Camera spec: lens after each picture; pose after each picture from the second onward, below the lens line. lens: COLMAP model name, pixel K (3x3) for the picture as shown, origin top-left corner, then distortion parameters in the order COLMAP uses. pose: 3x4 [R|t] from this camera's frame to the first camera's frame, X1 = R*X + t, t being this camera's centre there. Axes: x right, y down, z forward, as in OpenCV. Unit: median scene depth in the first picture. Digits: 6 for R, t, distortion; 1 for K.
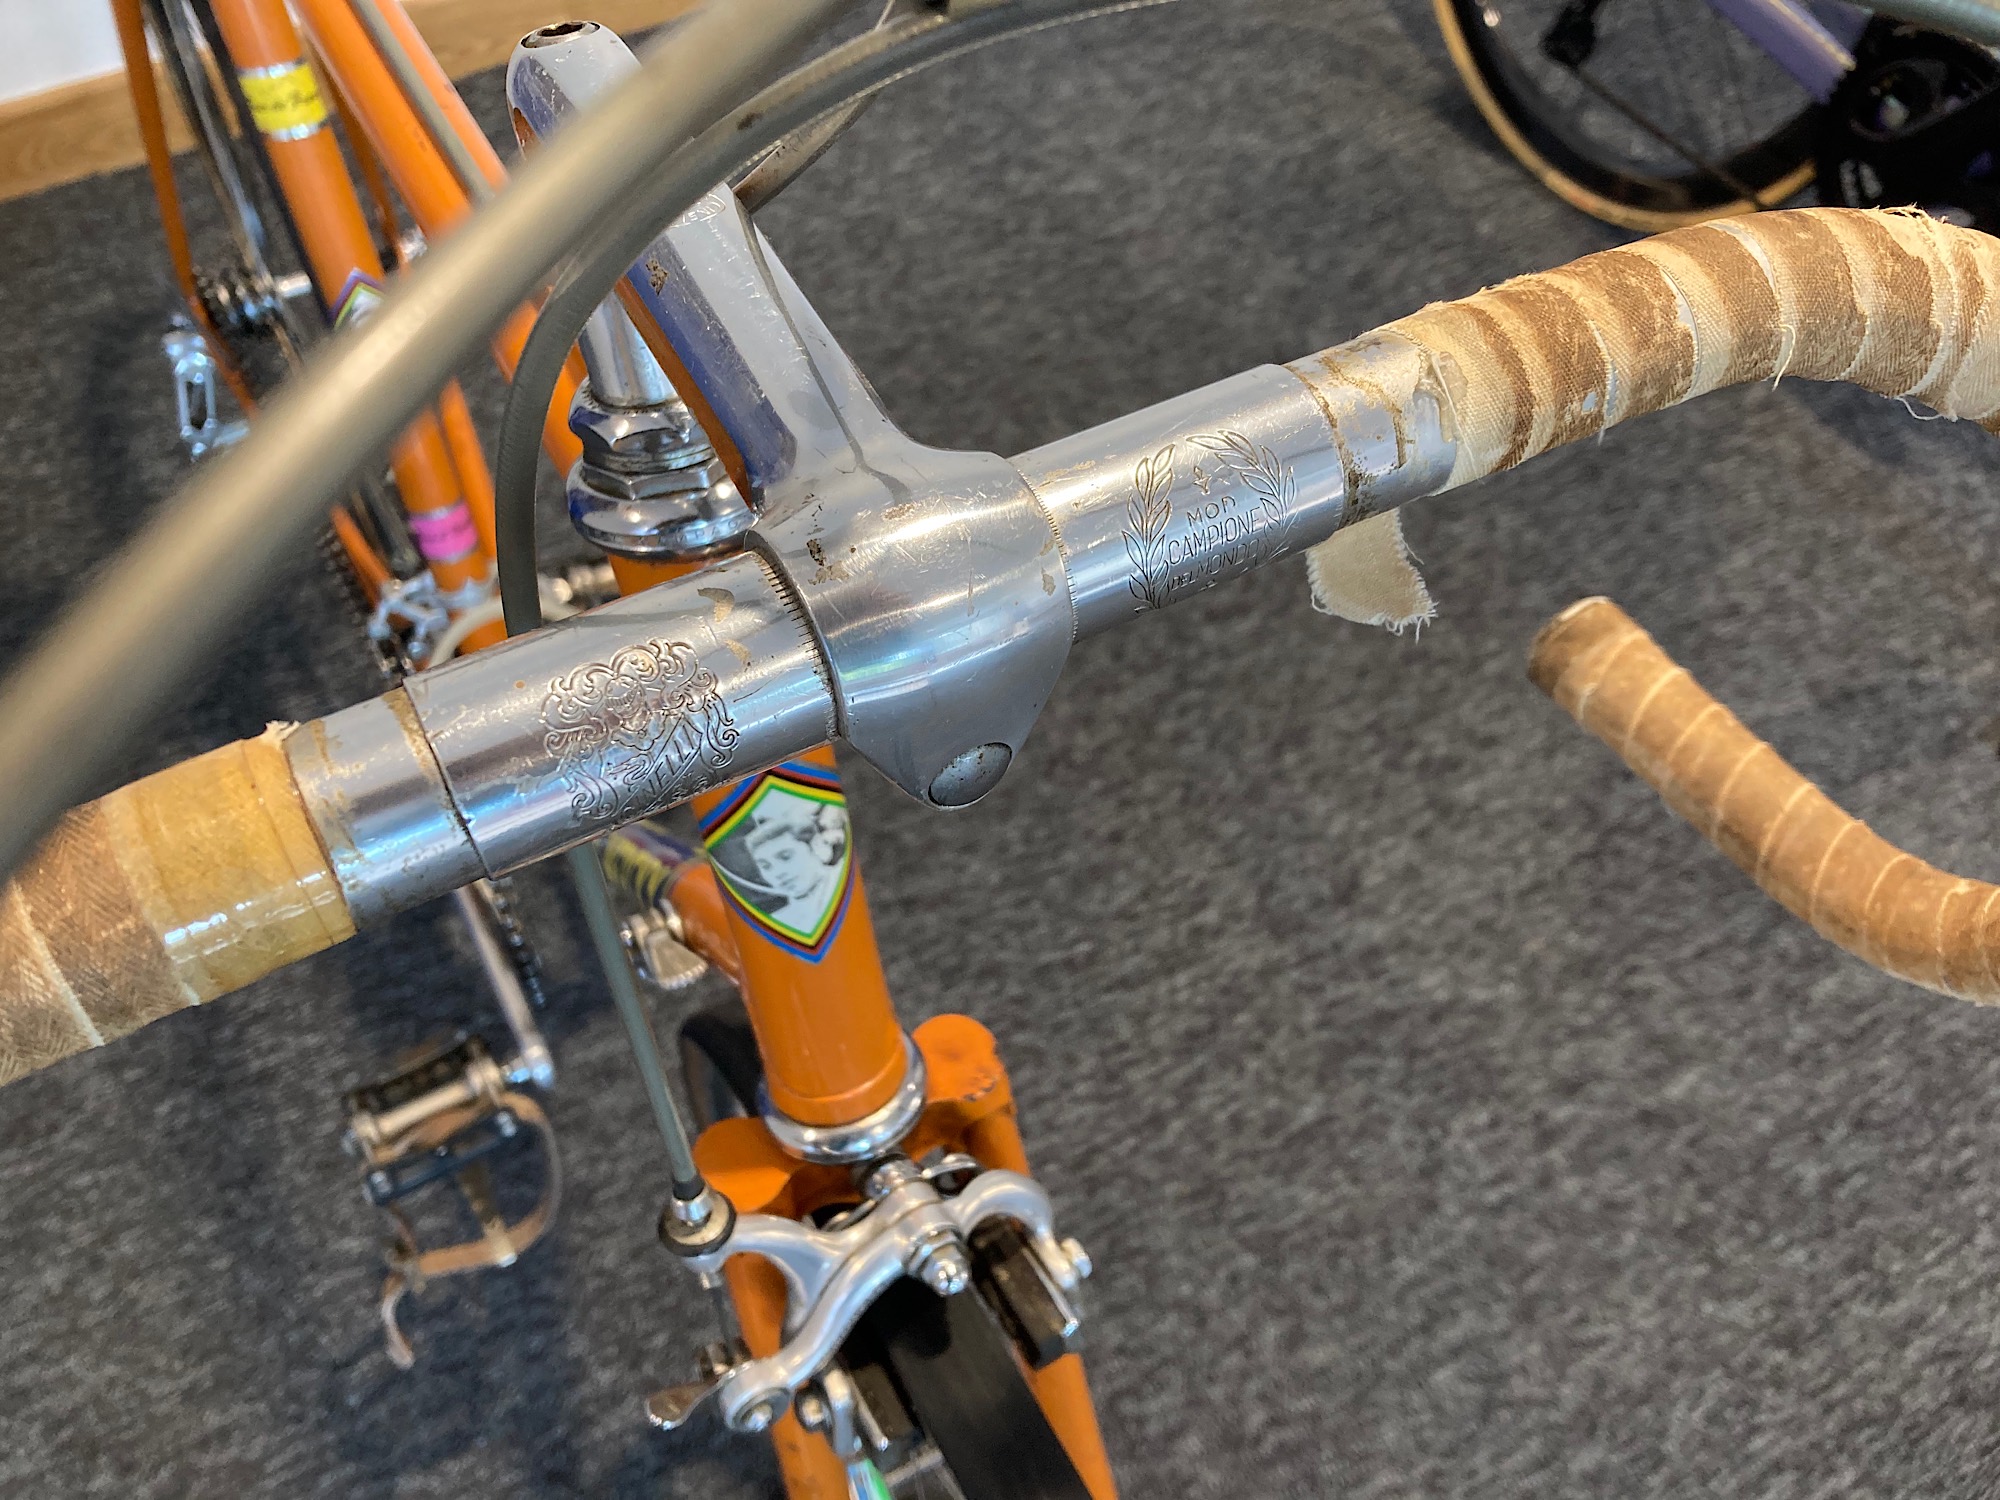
lens RADIAL K [[1680.4, 0, 1008.0], [0, 1680.4, 757.6], [0, 0, 1]] dist [-0.005208, -0.006936]
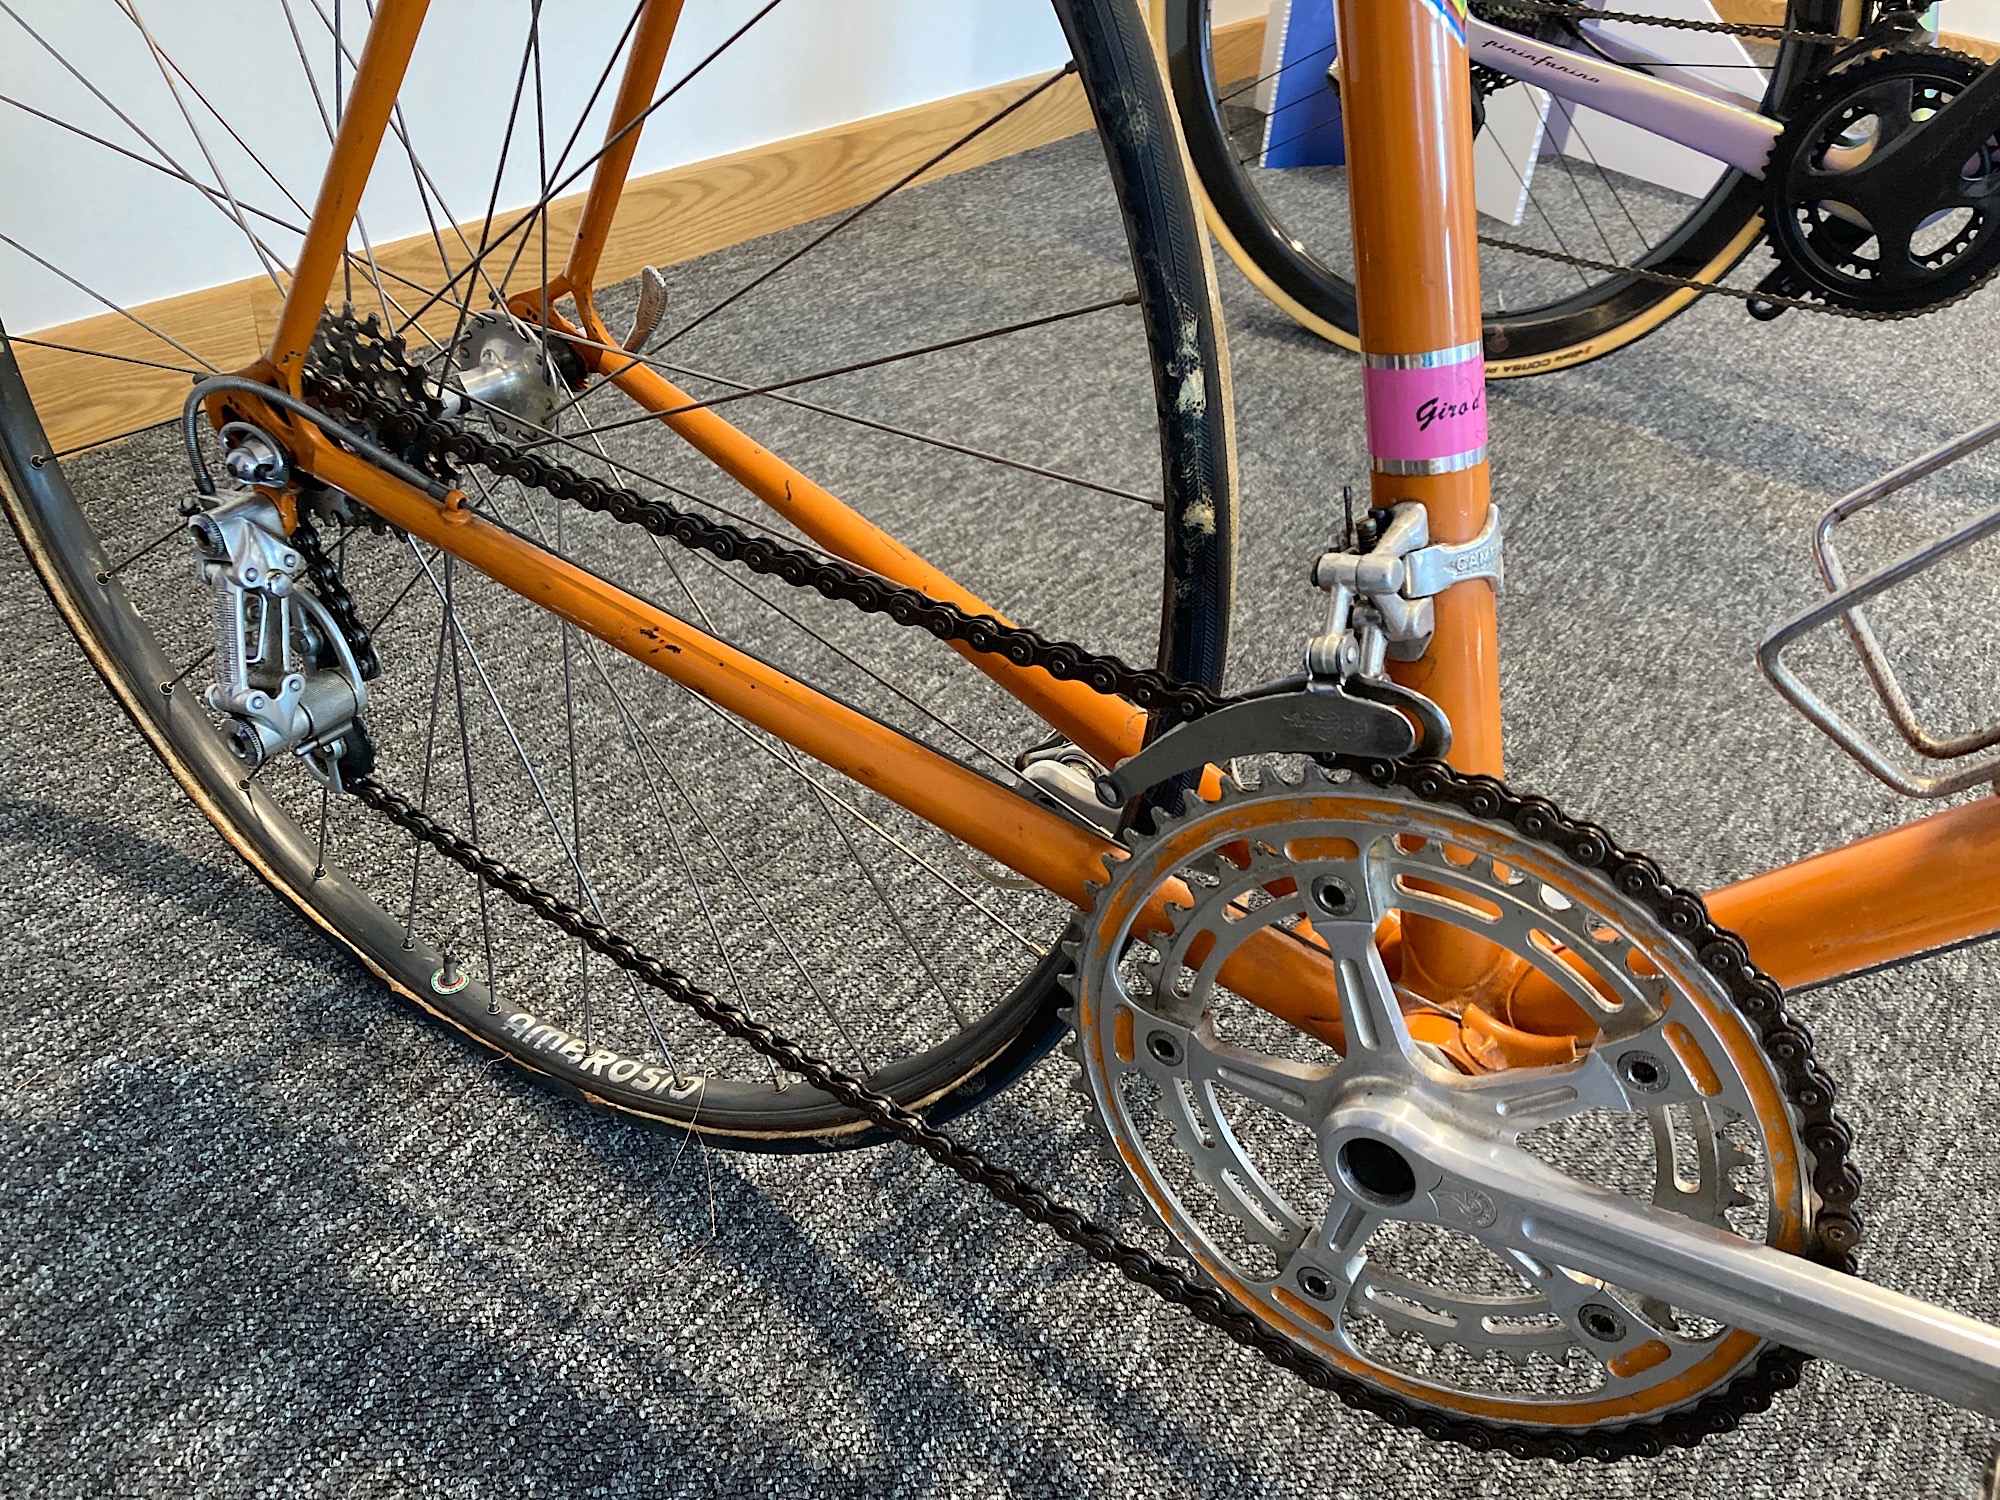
lens RADIAL K [[1626.2, 0, 986.0], [0, 1626.2, 768.3], [0, 0, 1]] dist [0.003472, -0.011330]
pose [[0.883983, -0.223207, 0.410795, -0.489378], [0.340294, 0.909706, -0.237981, 0.015108], [-0.320584, 0.350162, 0.880121, 0.494925]]
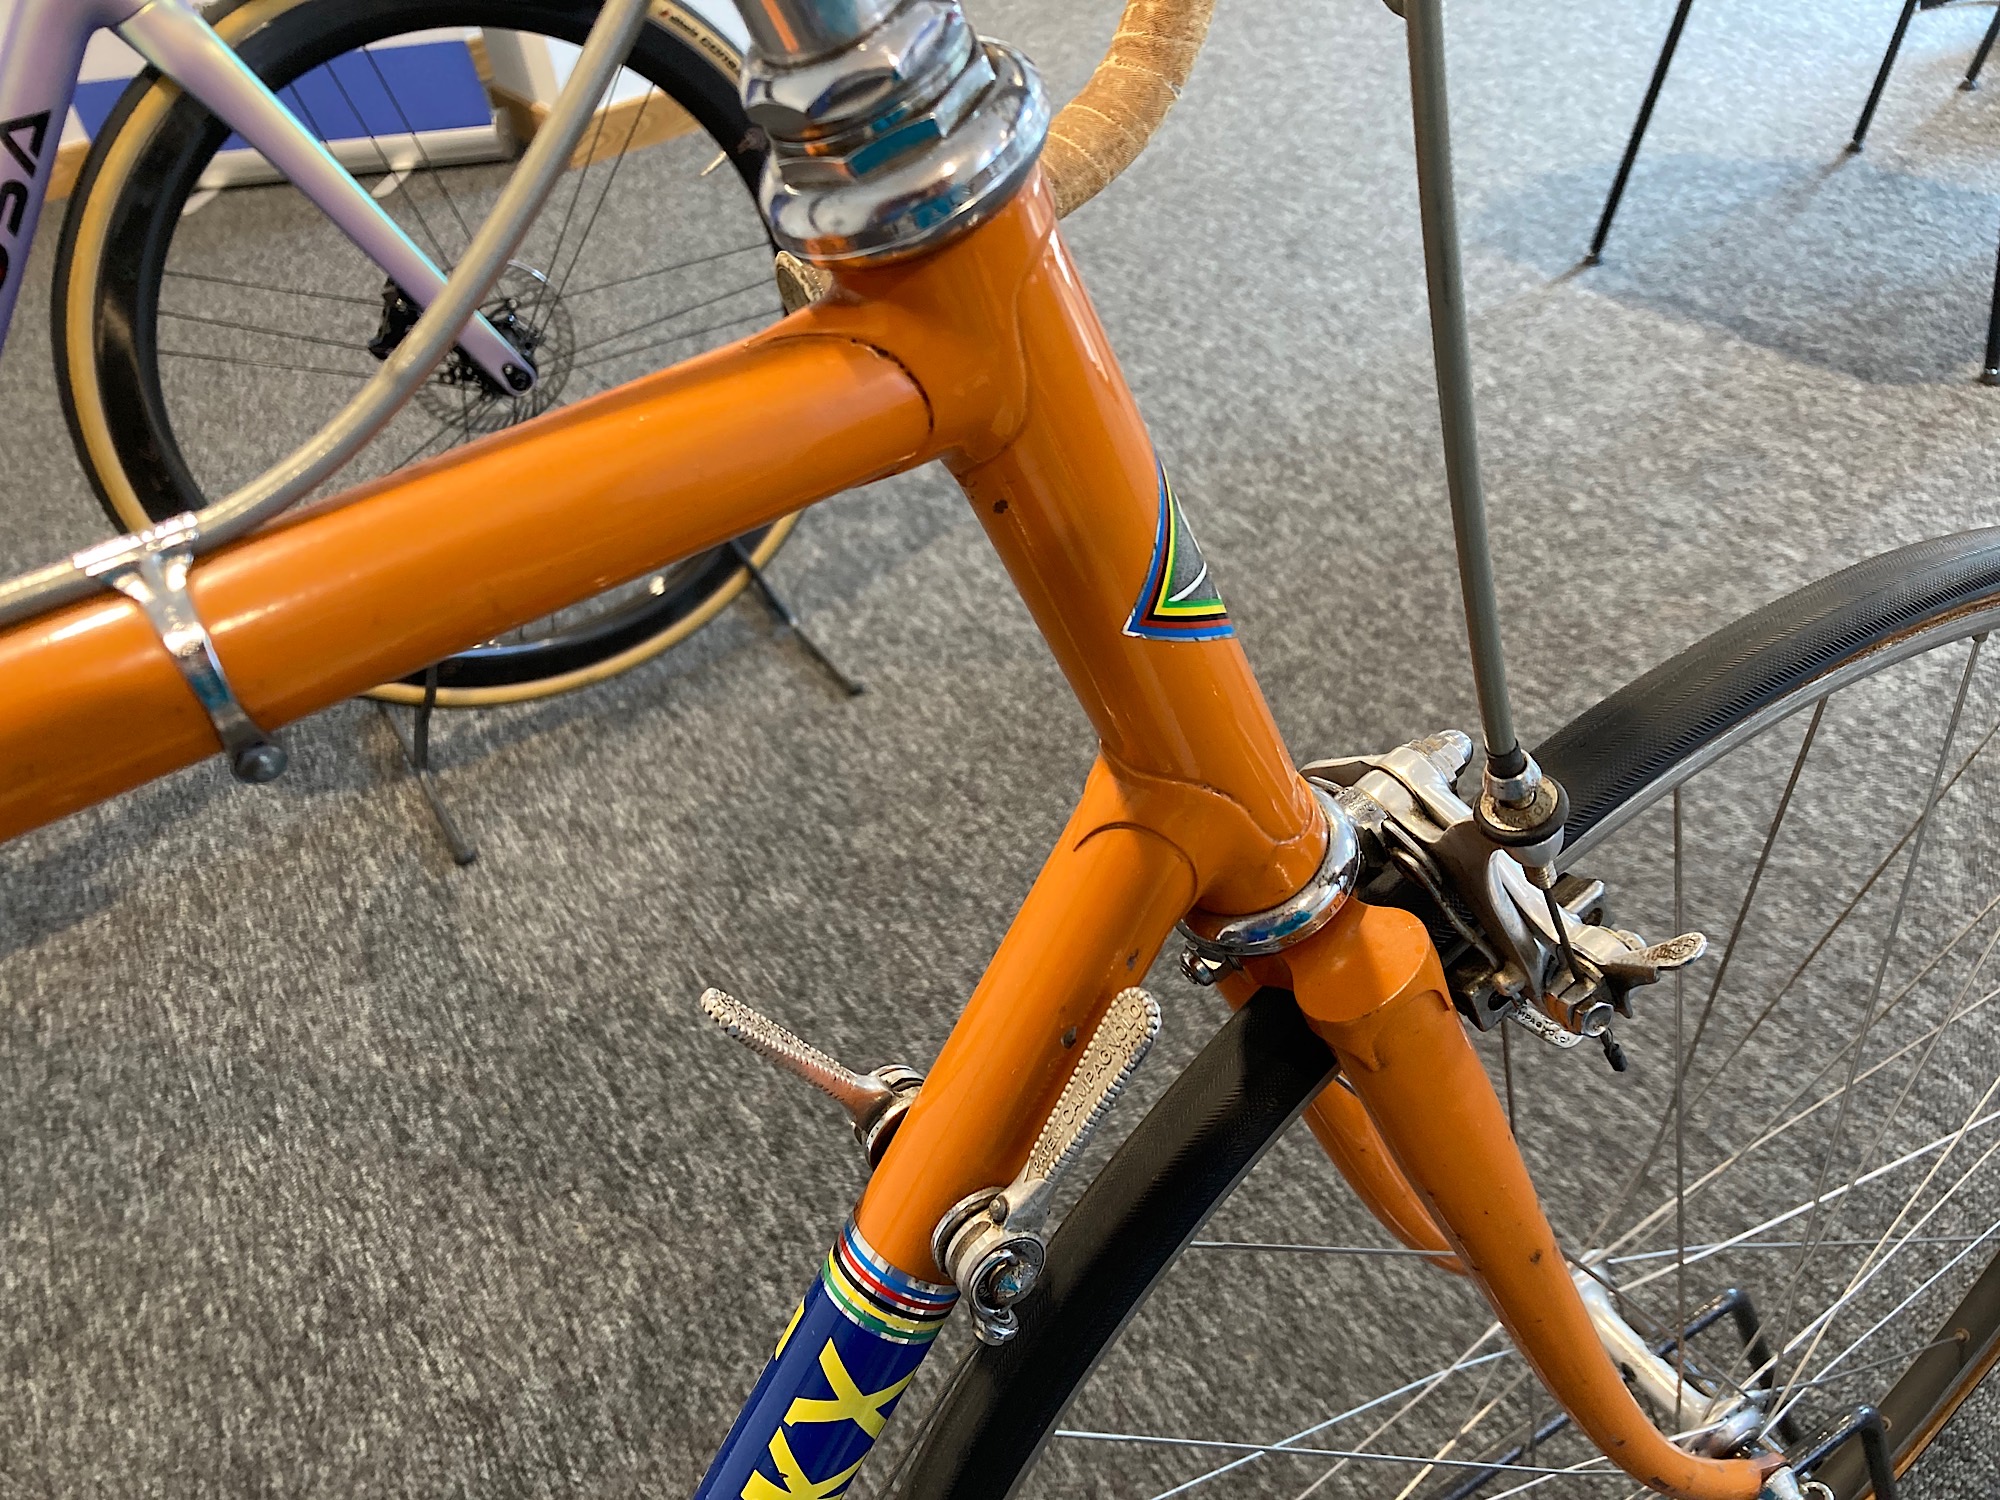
lens RADIAL K [[1655.6, 0, 1000.0], [0, 1655.6, 750.0], [0, 0, 1]] dist [0.000991, -0.004003]
pose [[-0.032926, -0.631455, 0.774713, -0.254030], [0.883378, 0.344188, 0.318085, -0.072515], [-0.467503, 0.694838, 0.546481, 0.210315]]
